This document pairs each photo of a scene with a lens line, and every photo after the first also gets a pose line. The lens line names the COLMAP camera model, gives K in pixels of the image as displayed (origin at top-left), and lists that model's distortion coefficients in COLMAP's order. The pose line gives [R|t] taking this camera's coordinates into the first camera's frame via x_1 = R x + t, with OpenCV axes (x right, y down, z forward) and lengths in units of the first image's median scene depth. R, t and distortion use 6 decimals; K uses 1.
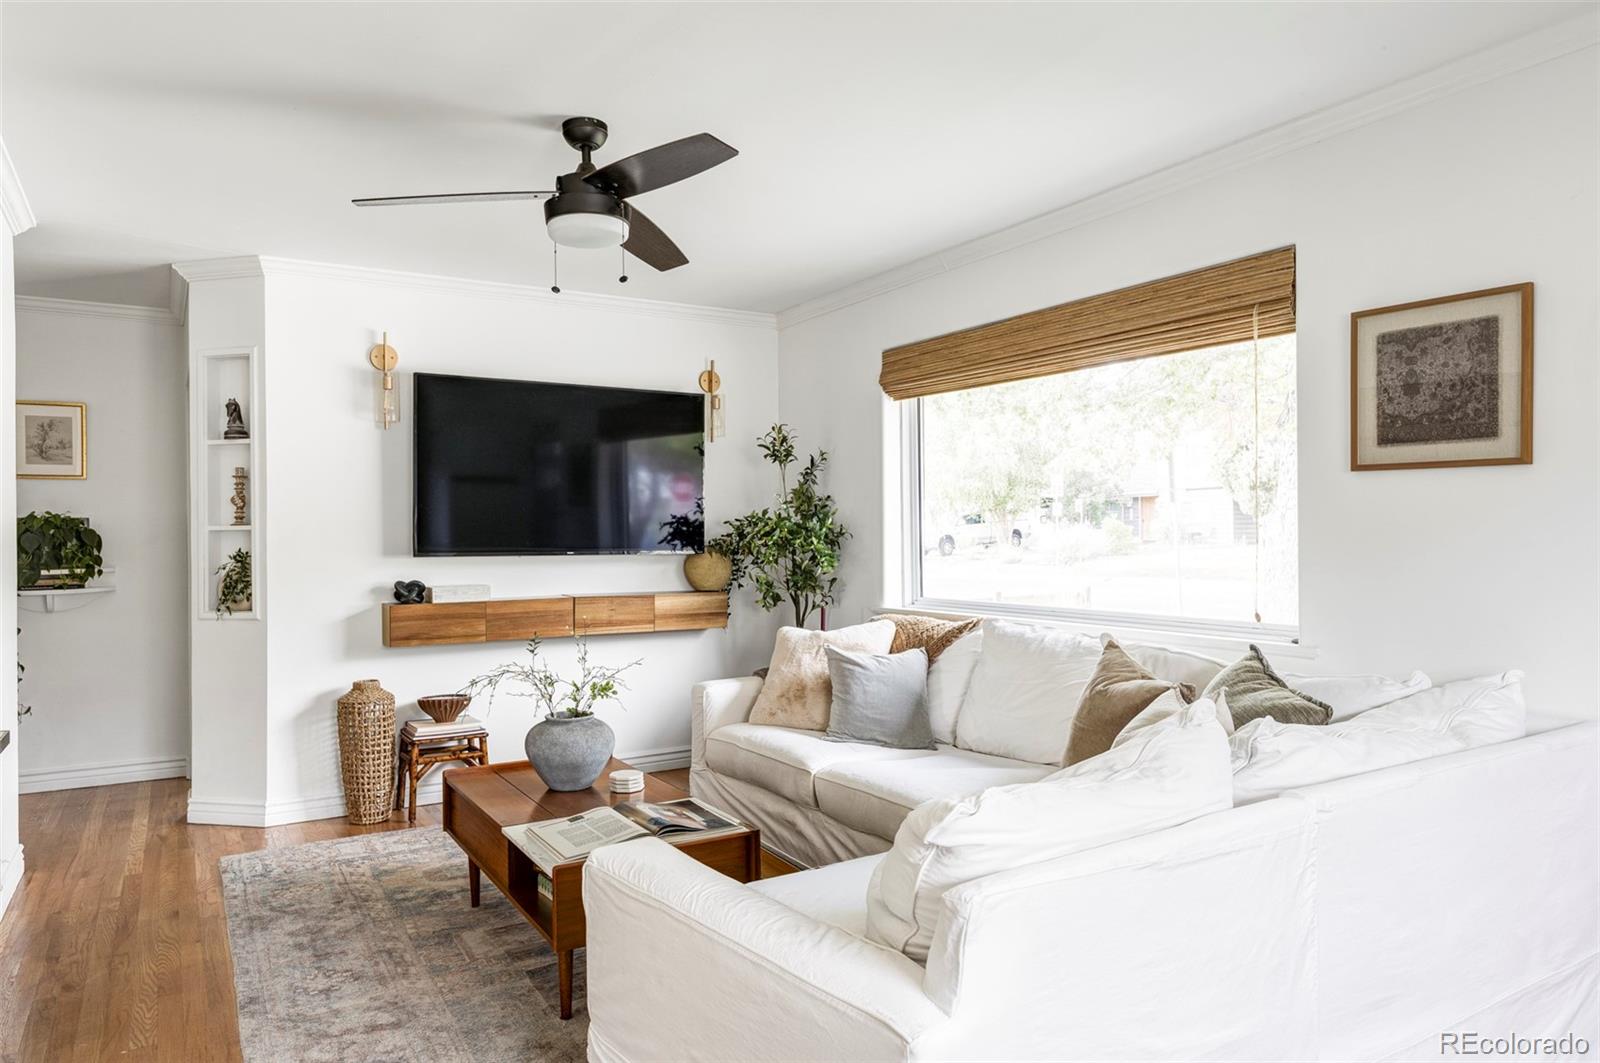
lens RADIAL K [[1048.9, 0, 793.2], [0, 1048.9, 528.7], [0, 0, 1]] dist [0.005799, -0.000996]
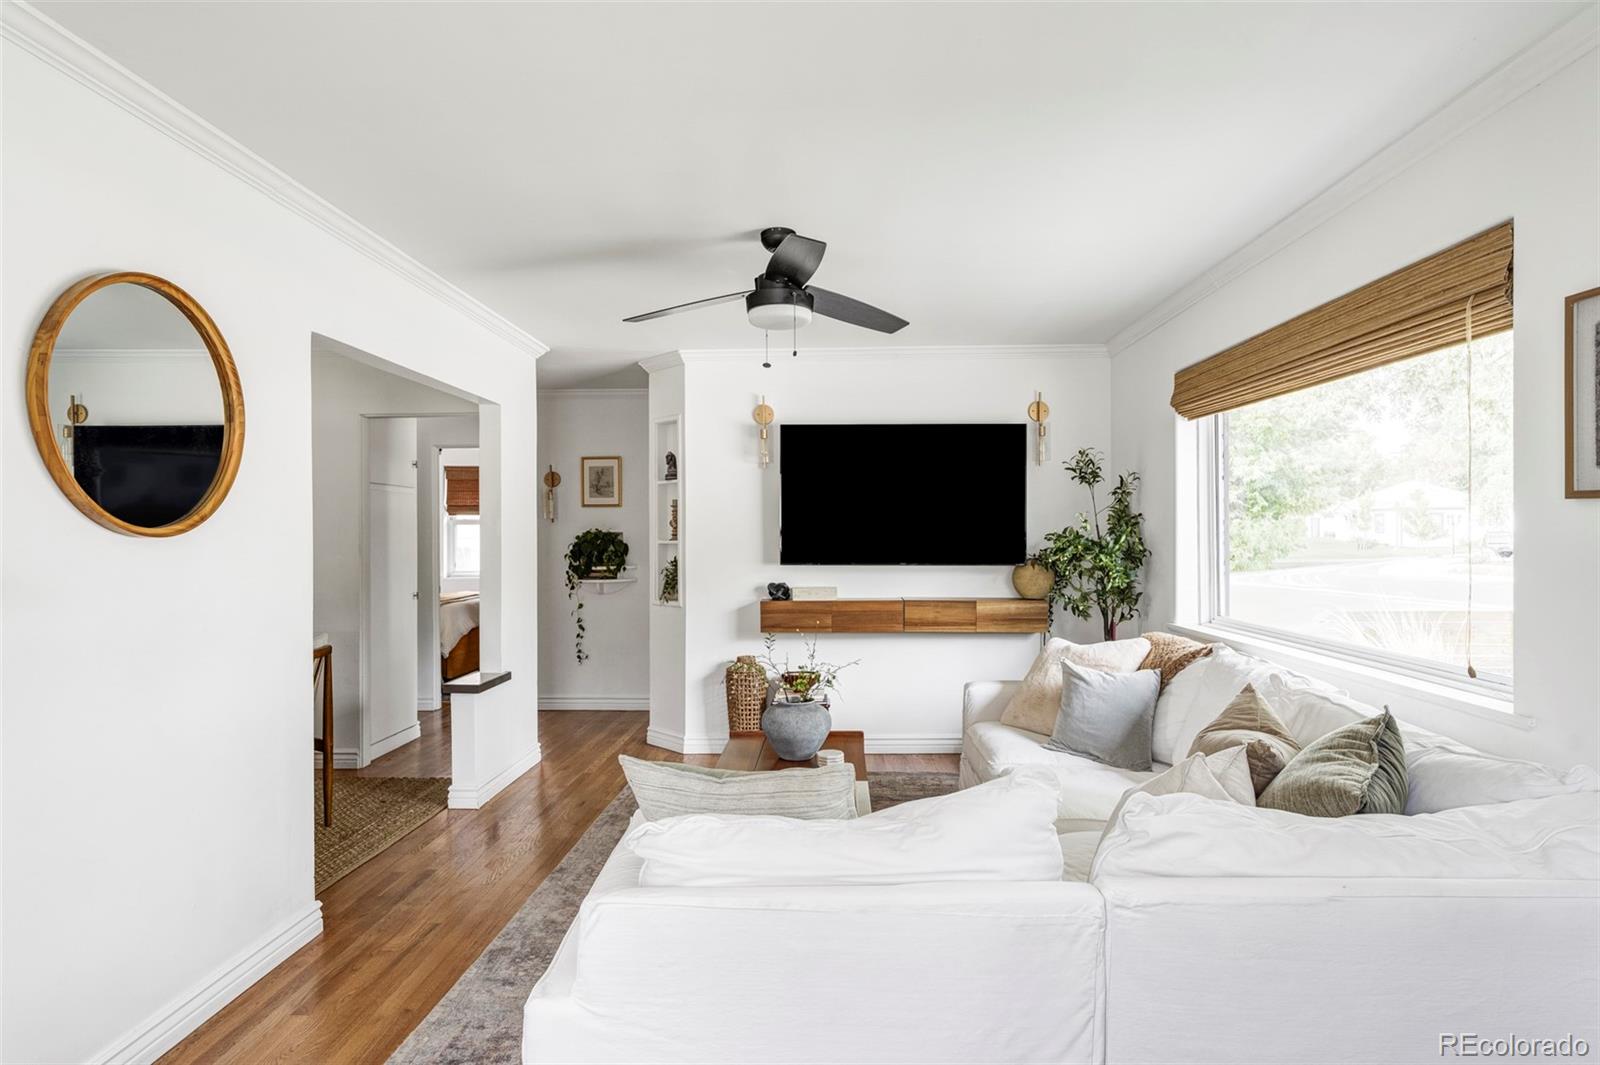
lens RADIAL K [[885.7, 0, 794.4], [0, 885.7, 532.4], [0, 0, 1]] dist [-0.004851, 0.002962]
pose [[0.835266, 0.003635, -0.549835, 0.273308], [0.001004, 0.999966, 0.008136, -0.023656], [0.549846, -0.007348, 0.835234, 0.085652]]
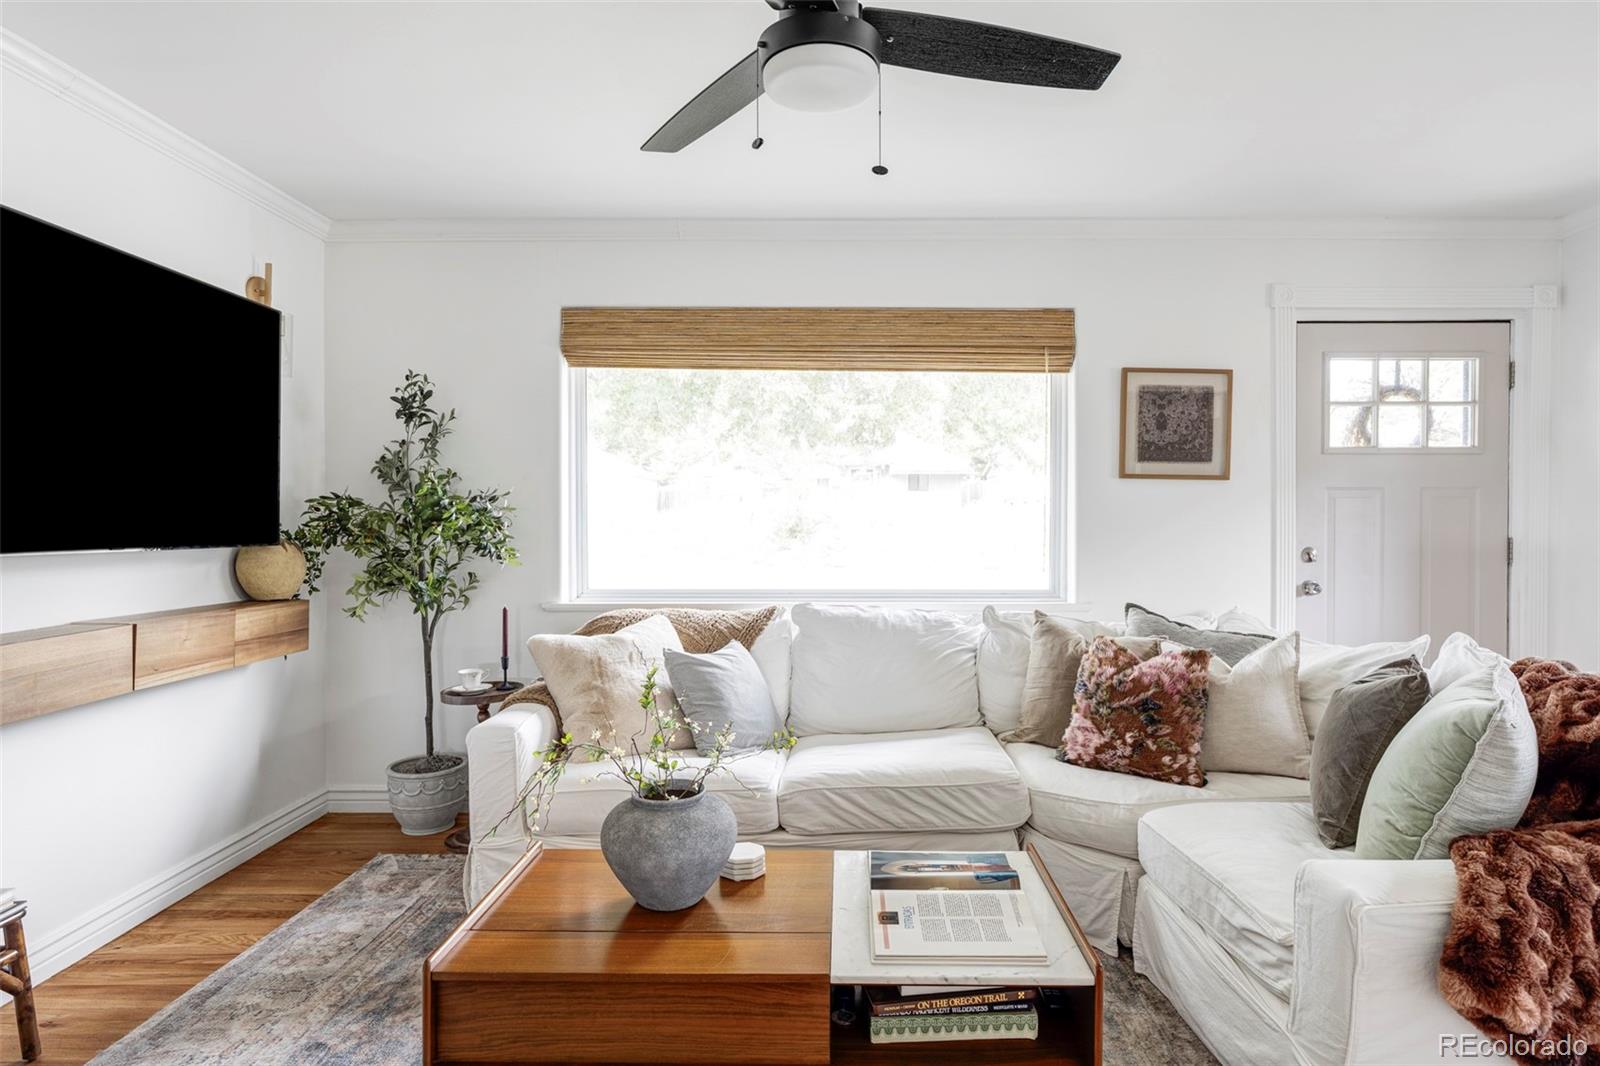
lens RADIAL K [[885.7, 0, 830.7], [0, 885.7, 537.8], [0, 0, 1]] dist [-0.004851, 0.002962]
pose [[0.518640, -0.008596, 0.854949, -0.467063], [-0.009291, 0.999834, 0.015690, 0.007610], [-0.854942, -0.016081, 0.518474, 0.470090]]
